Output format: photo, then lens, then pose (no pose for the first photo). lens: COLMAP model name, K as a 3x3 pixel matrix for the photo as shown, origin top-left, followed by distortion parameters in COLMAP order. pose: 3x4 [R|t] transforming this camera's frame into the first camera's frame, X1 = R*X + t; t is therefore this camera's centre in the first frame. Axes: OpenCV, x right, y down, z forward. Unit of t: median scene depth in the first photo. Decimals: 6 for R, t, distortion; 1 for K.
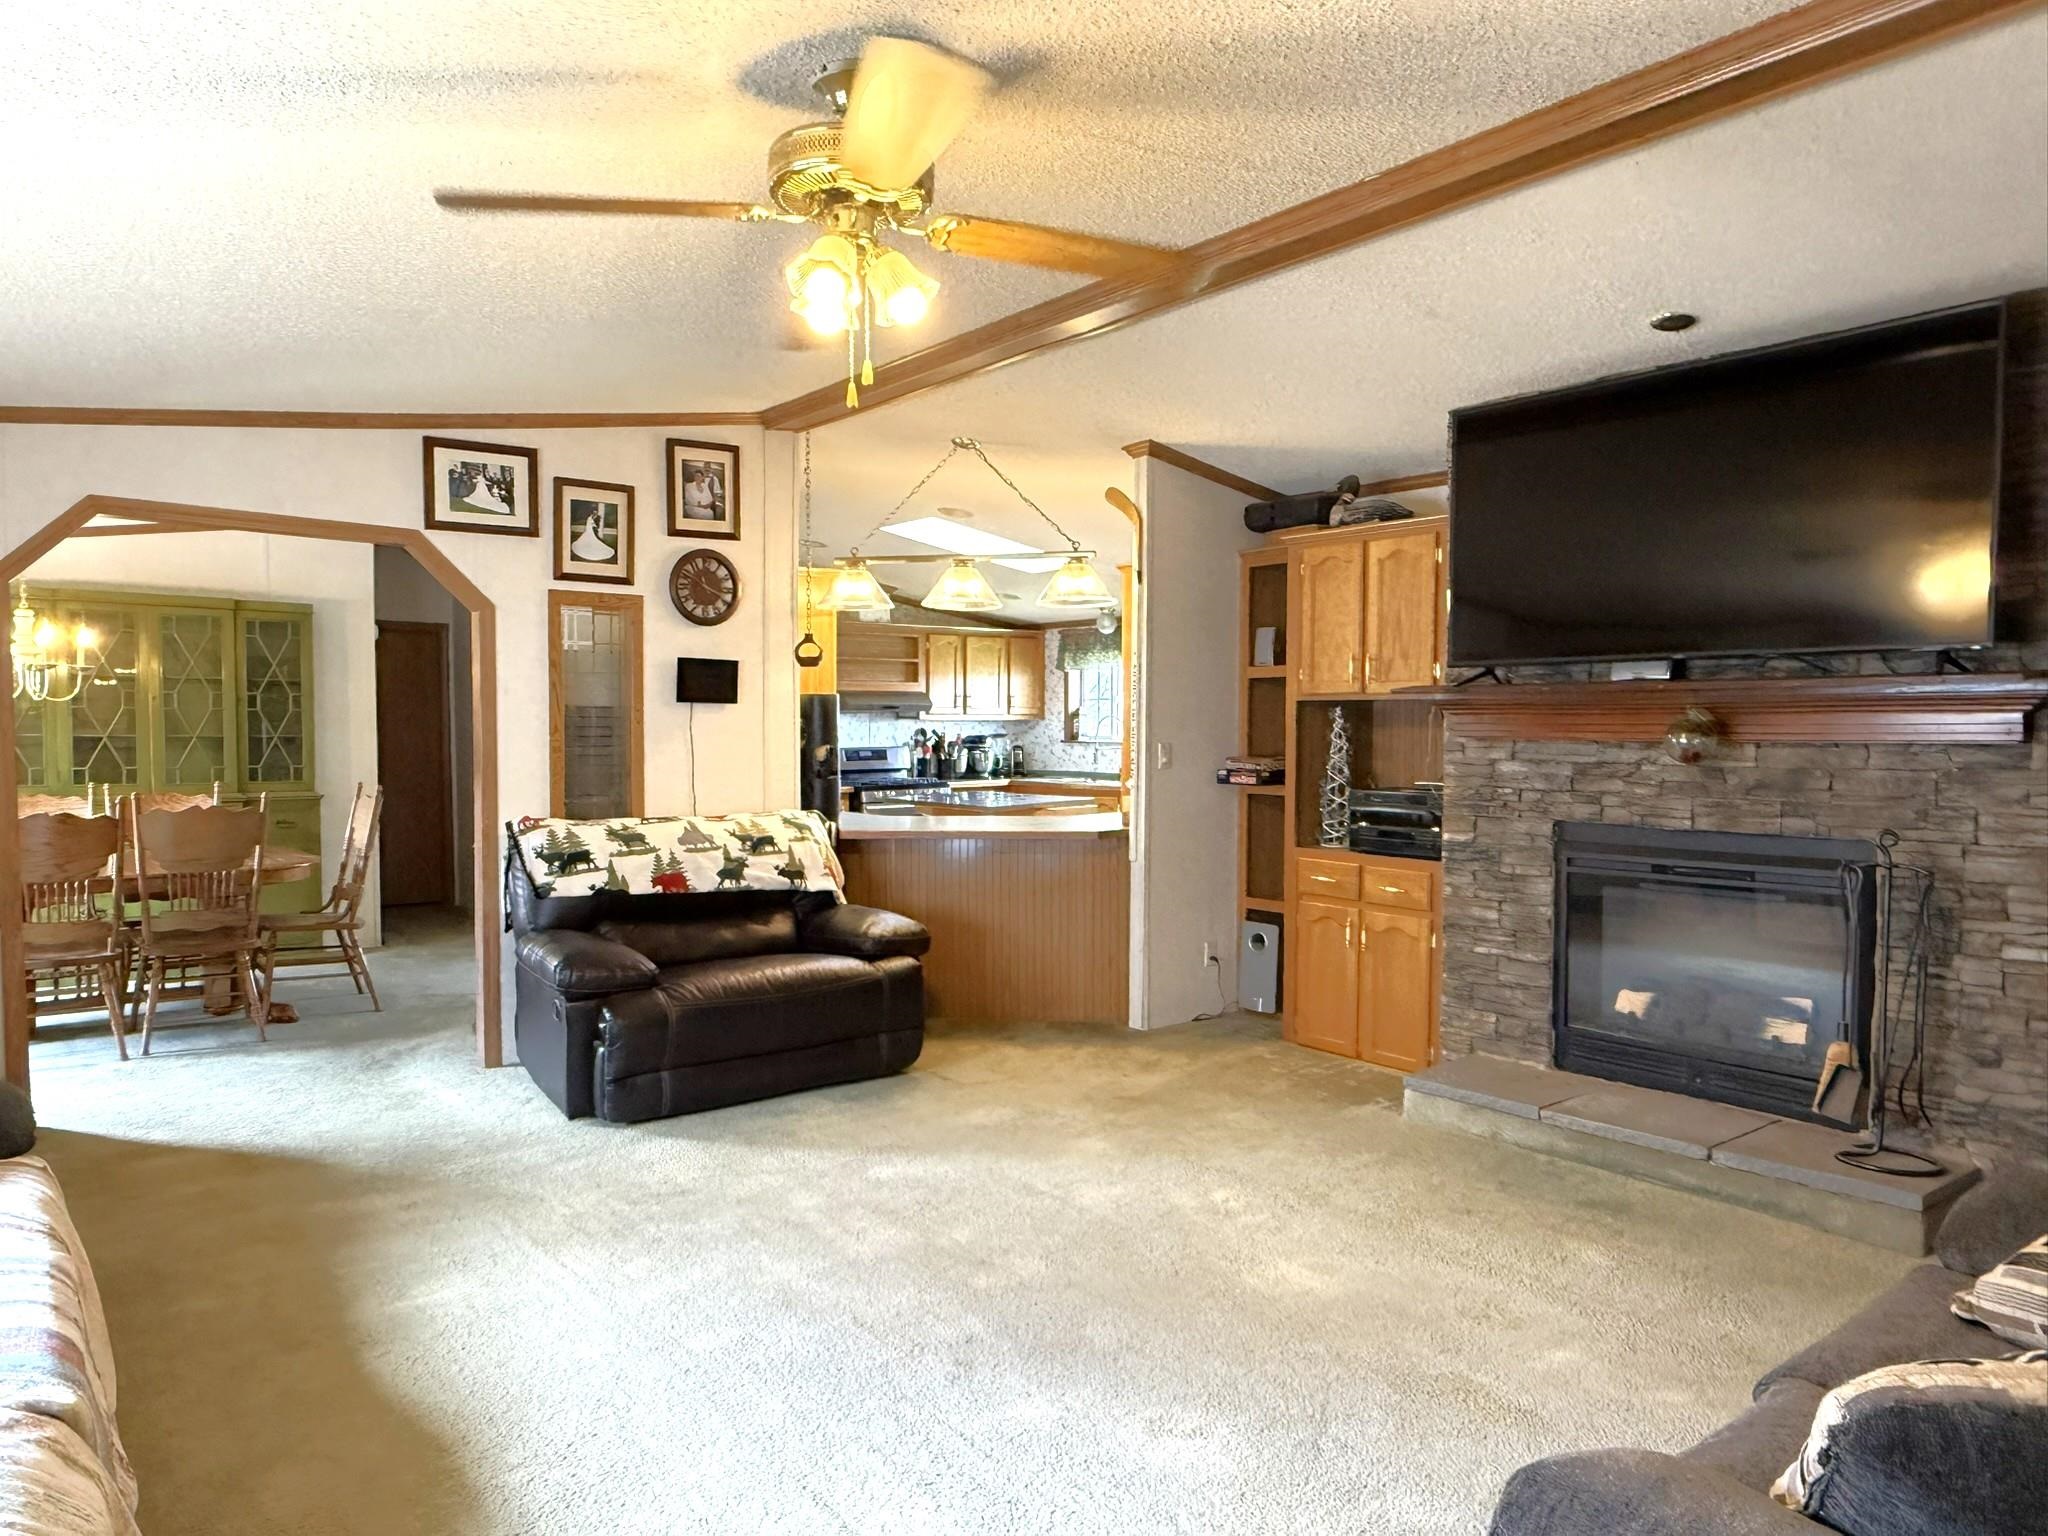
lens RADIAL K [[1308.5, 0, 1022.5], [0, 1308.5, 779.1], [0, 0, 1]] dist [0.000599, -0.001042]
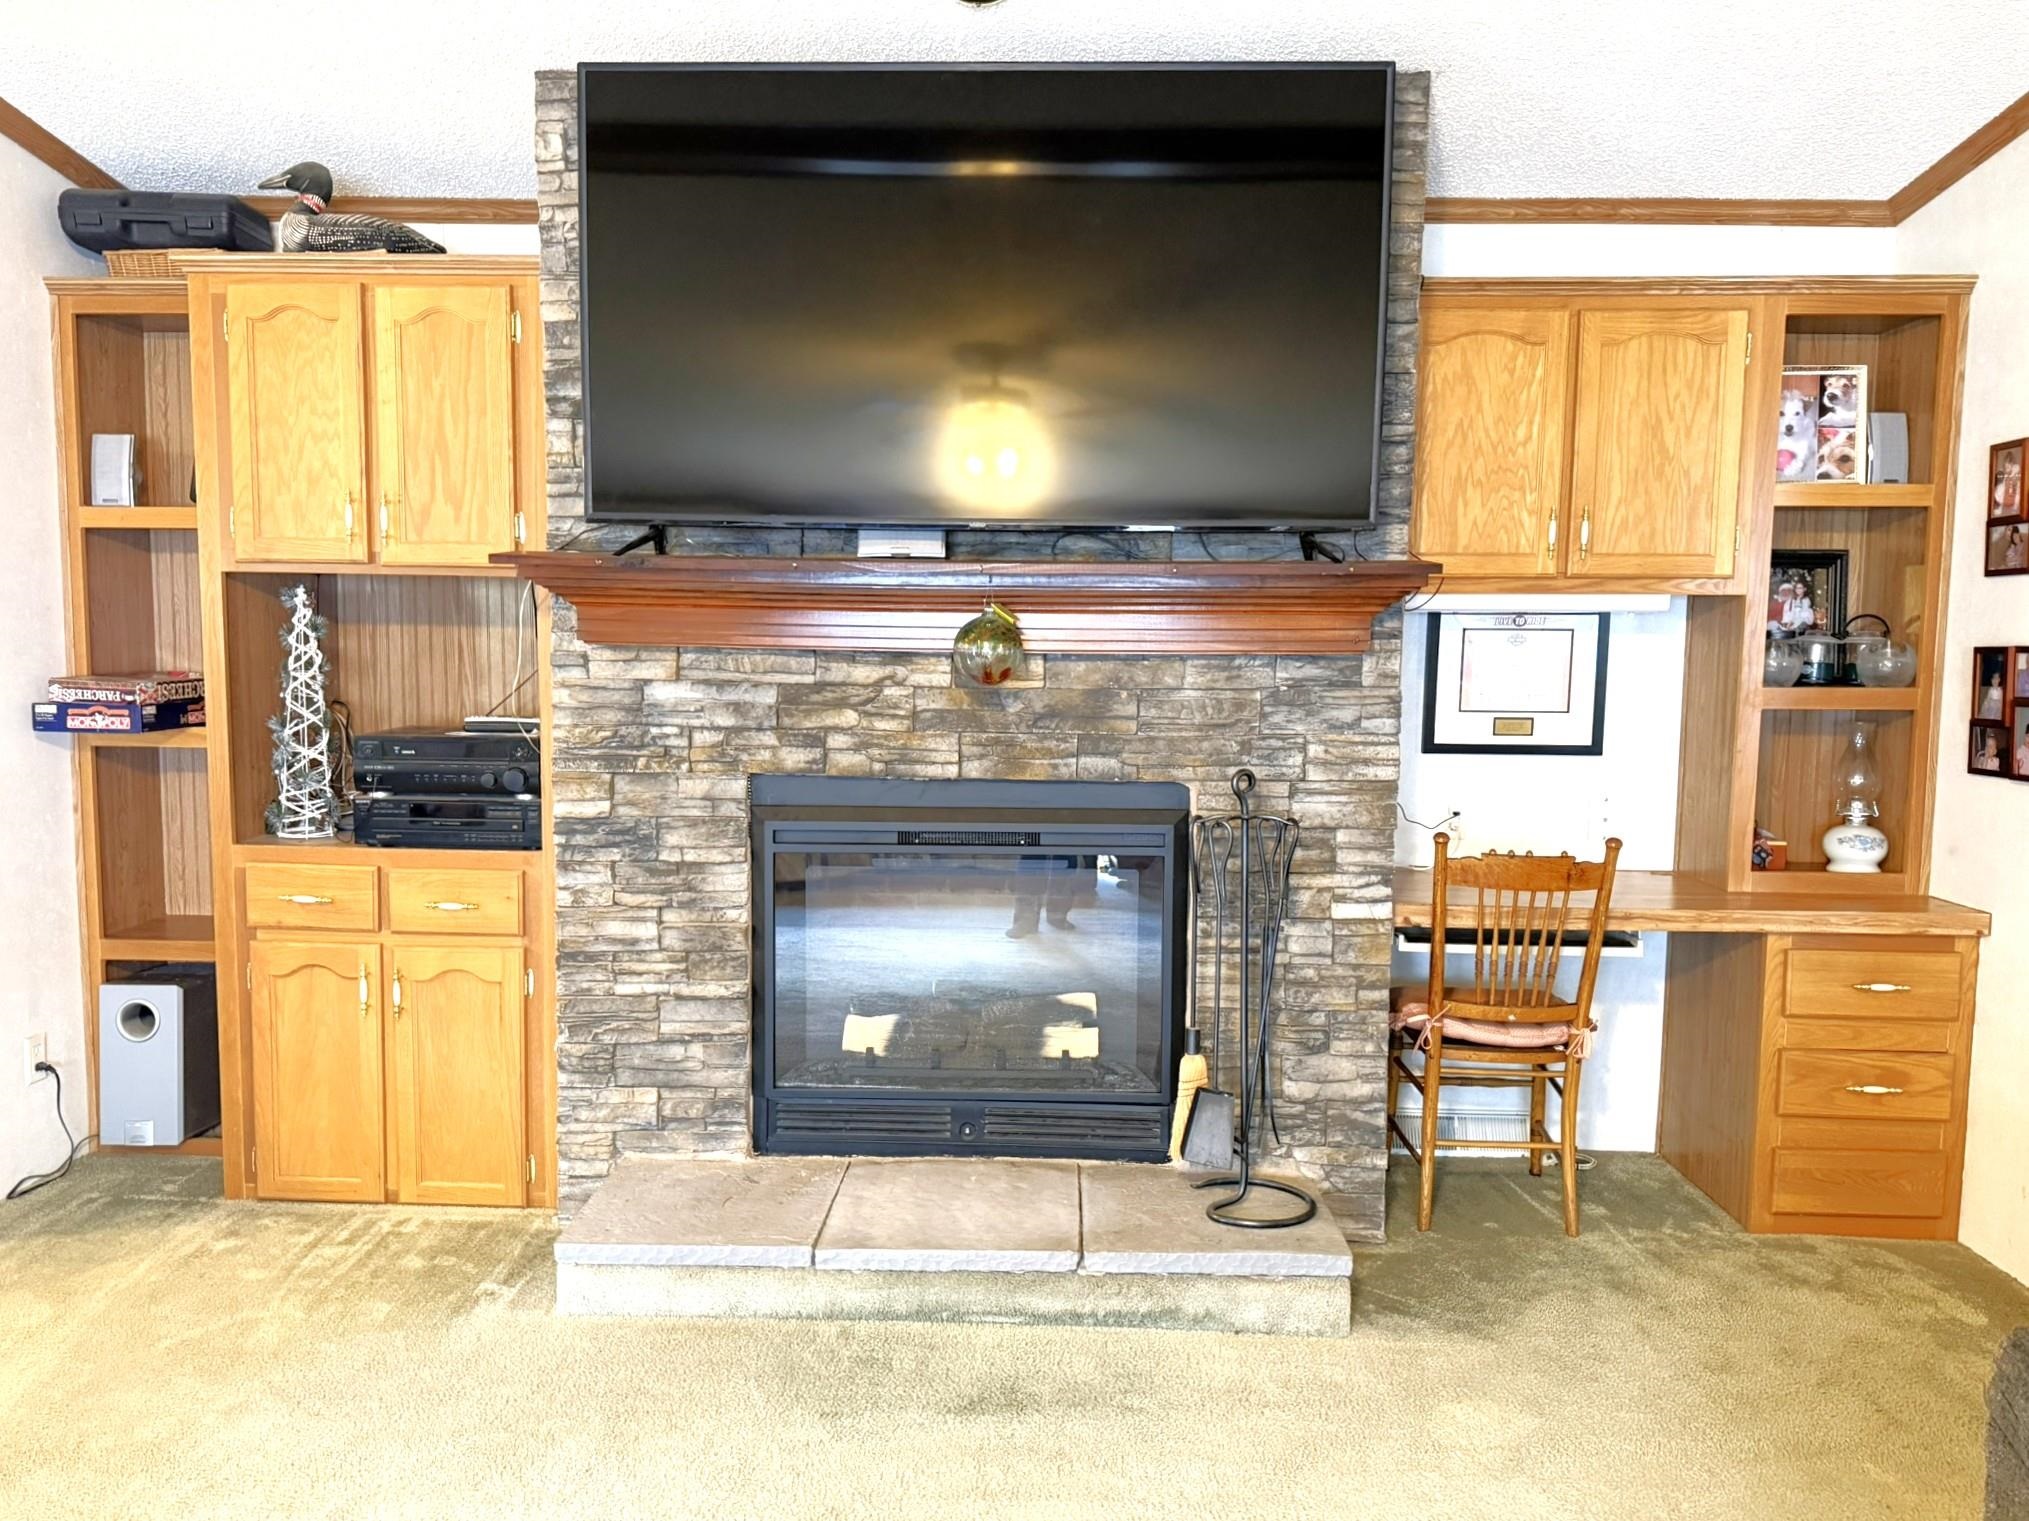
lens RADIAL K [[1434.1, 0, 1020.4], [0, 1434.1, 765.9], [0, 0, 1]] dist [0.101244, -0.147028]
pose [[0.655819, -0.063432, 0.752249, -0.036427], [0.020810, 0.997604, 0.065979, -0.016409], [-0.754632, -0.027616, 0.655567, 0.436222]]
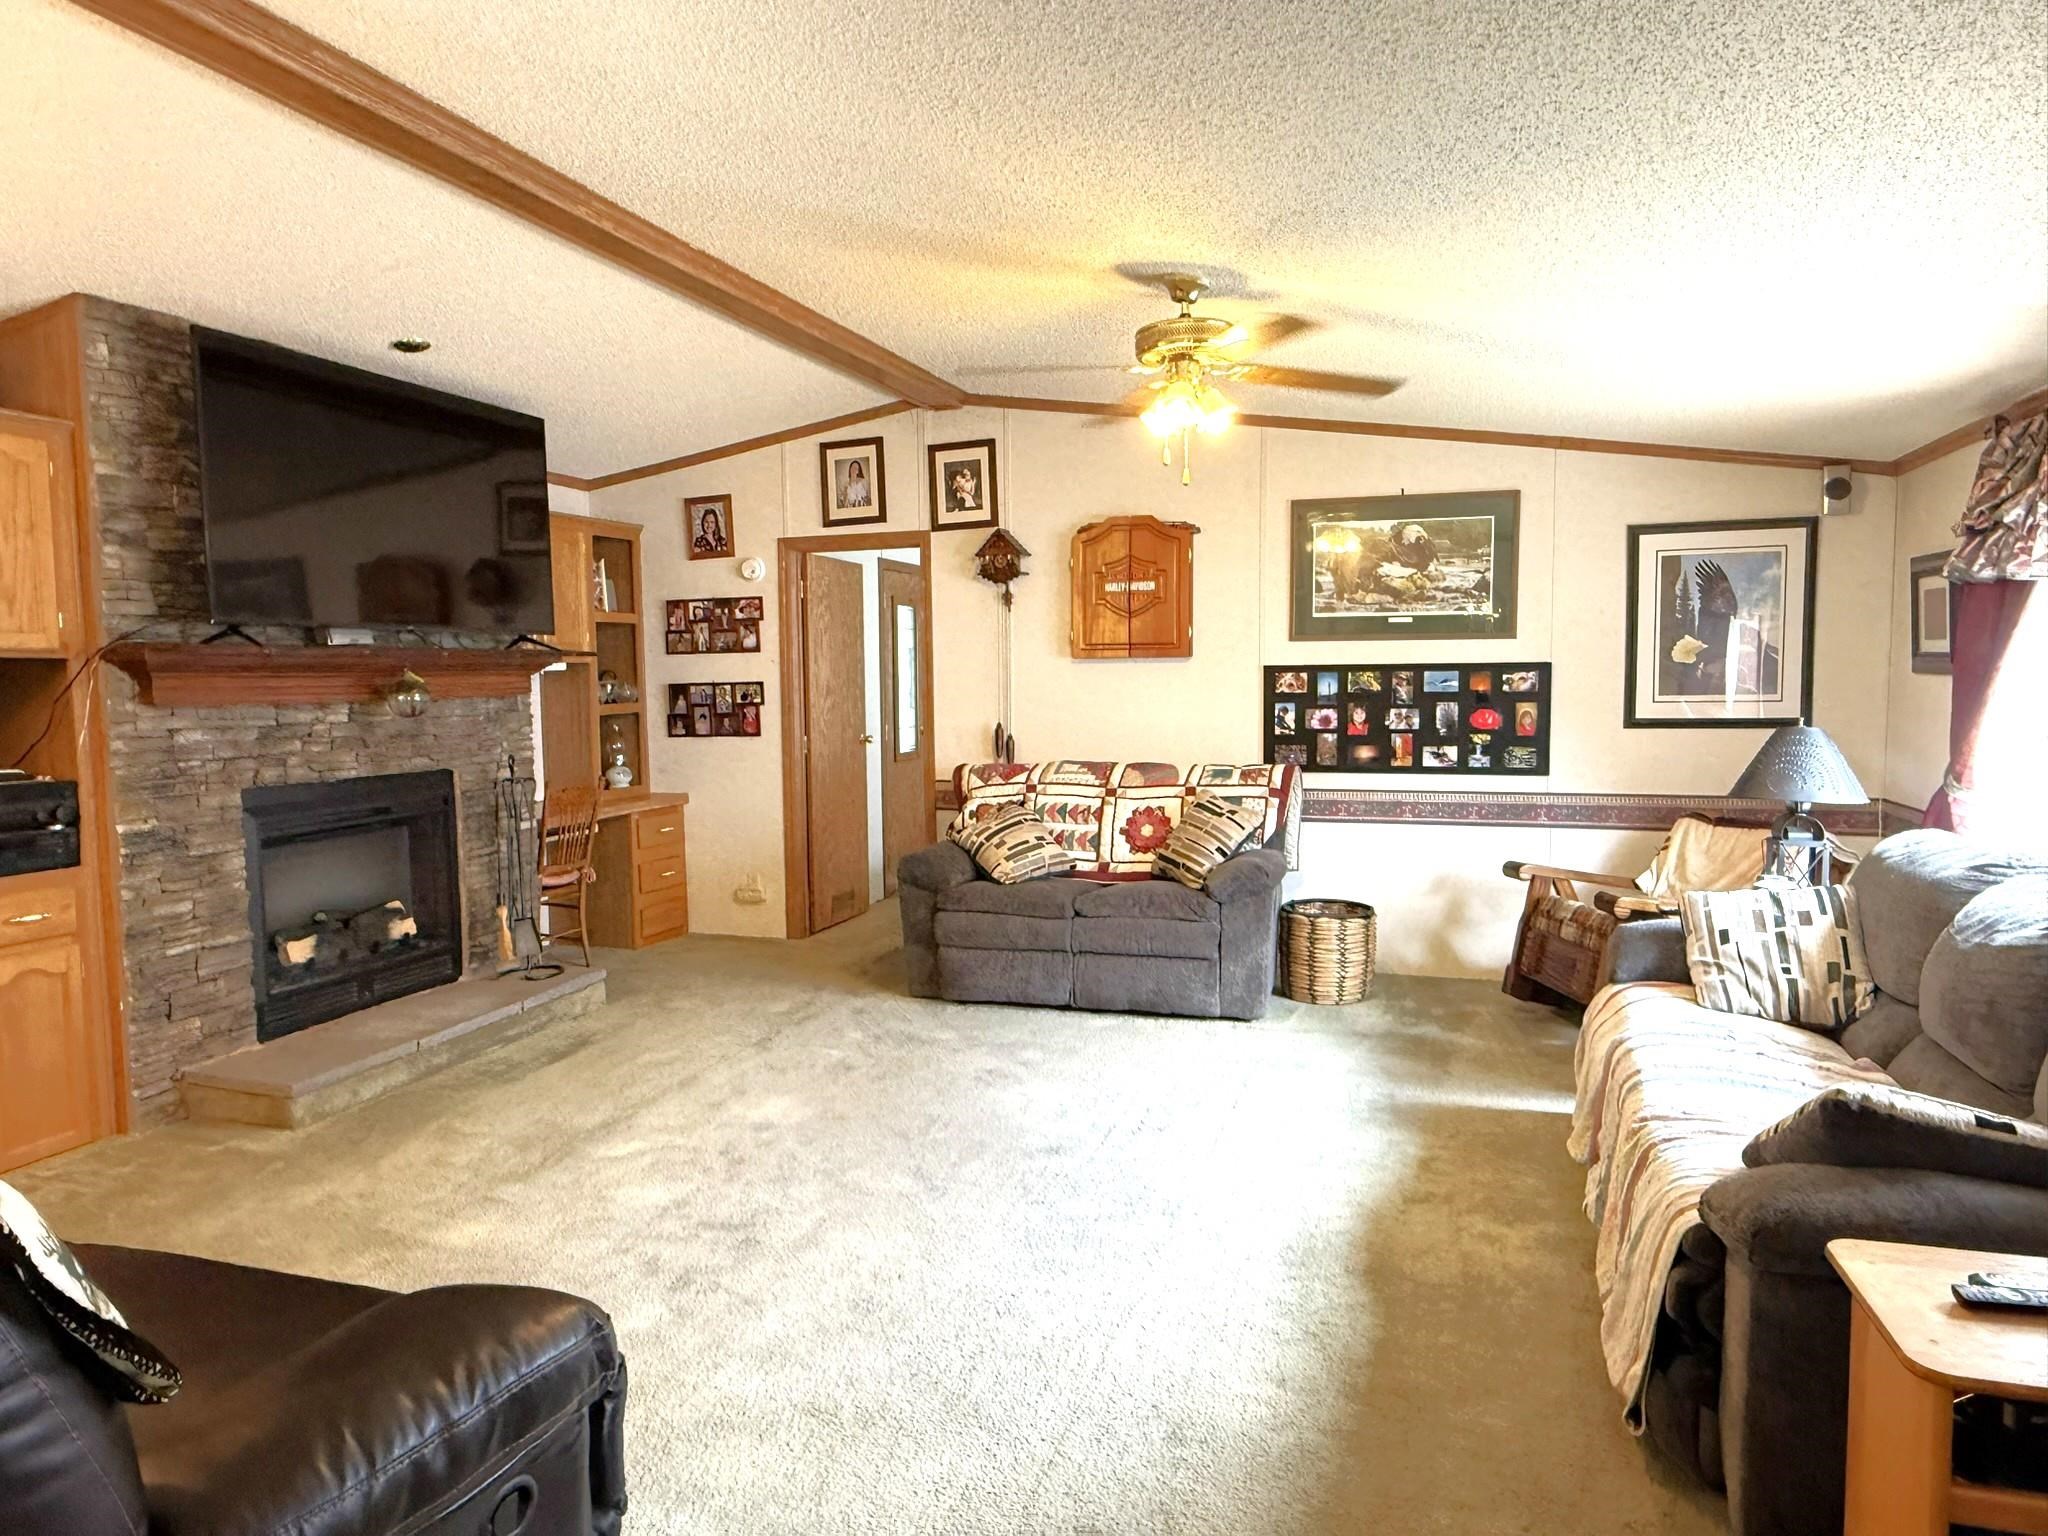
lens RADIAL K [[1308.5, 0, 1022.5], [0, 1308.5, 779.1], [0, 0, 1]] dist [0.000599, -0.001042]
pose [[-0.539089, -0.063178, 0.839876, -0.700998], [0.048477, 0.993202, 0.105828, -0.048804], [-0.840852, 0.097765, -0.532362, 1.026057]]
